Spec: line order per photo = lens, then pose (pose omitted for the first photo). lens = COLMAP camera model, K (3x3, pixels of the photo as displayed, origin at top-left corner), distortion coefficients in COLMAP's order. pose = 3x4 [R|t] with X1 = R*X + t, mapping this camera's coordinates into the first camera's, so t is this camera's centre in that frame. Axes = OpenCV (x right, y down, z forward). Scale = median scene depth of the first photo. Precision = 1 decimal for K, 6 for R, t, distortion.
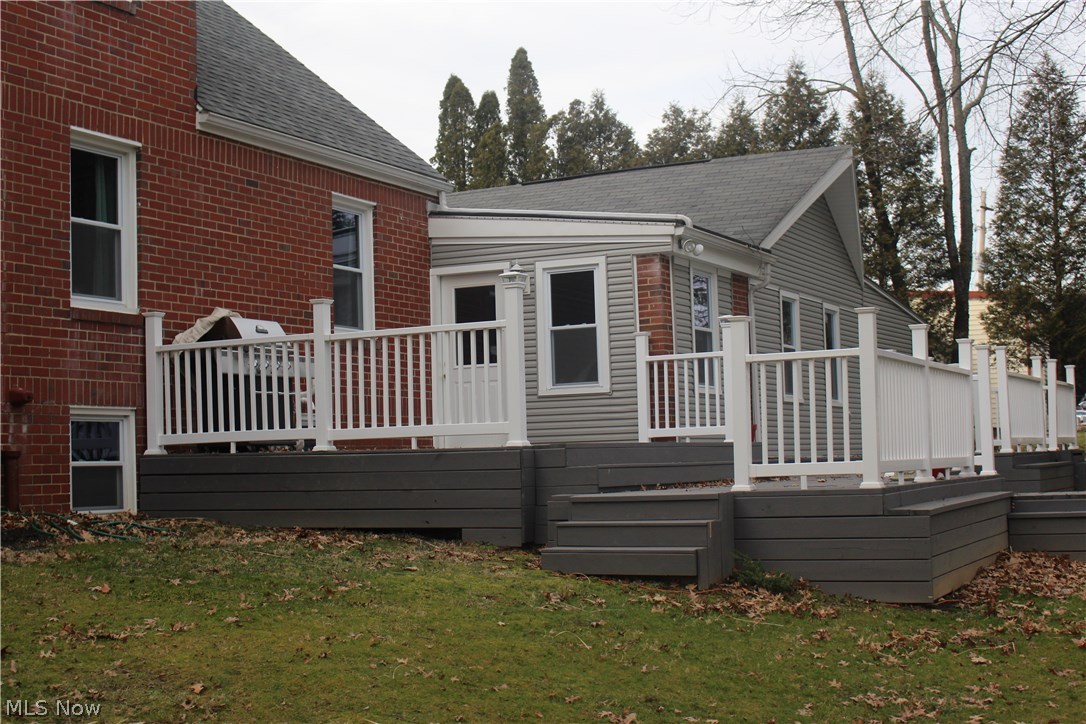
lens RADIAL K [[1557.8, 0, 547.2], [0, 1557.8, 366.5], [0, 0, 1]] dist [0.017886, 0.000000]
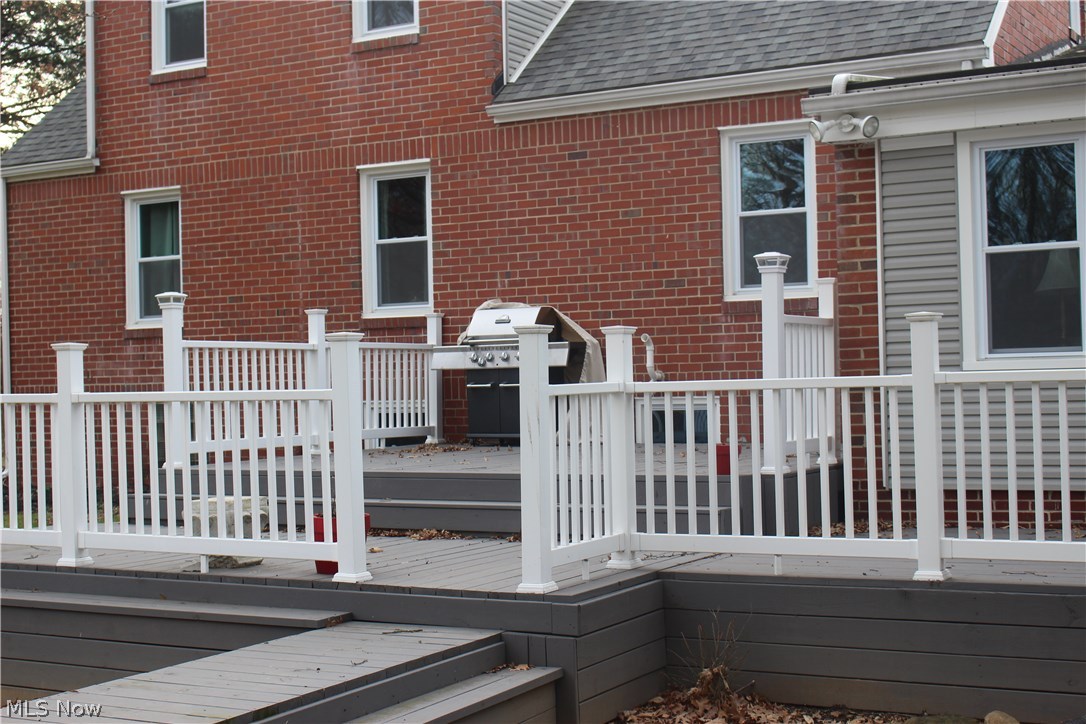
lens RADIAL K [[1557.8, 0, 550.0], [0, 1557.8, 358.0], [0, 0, 1]] dist [0.017886, 0.000000]
pose [[-0.057688, 0.017020, -0.998190, 0.793186], [0.084296, 0.996367, 0.012118, -0.009228], [0.994769, -0.083444, -0.058914, 1.088702]]
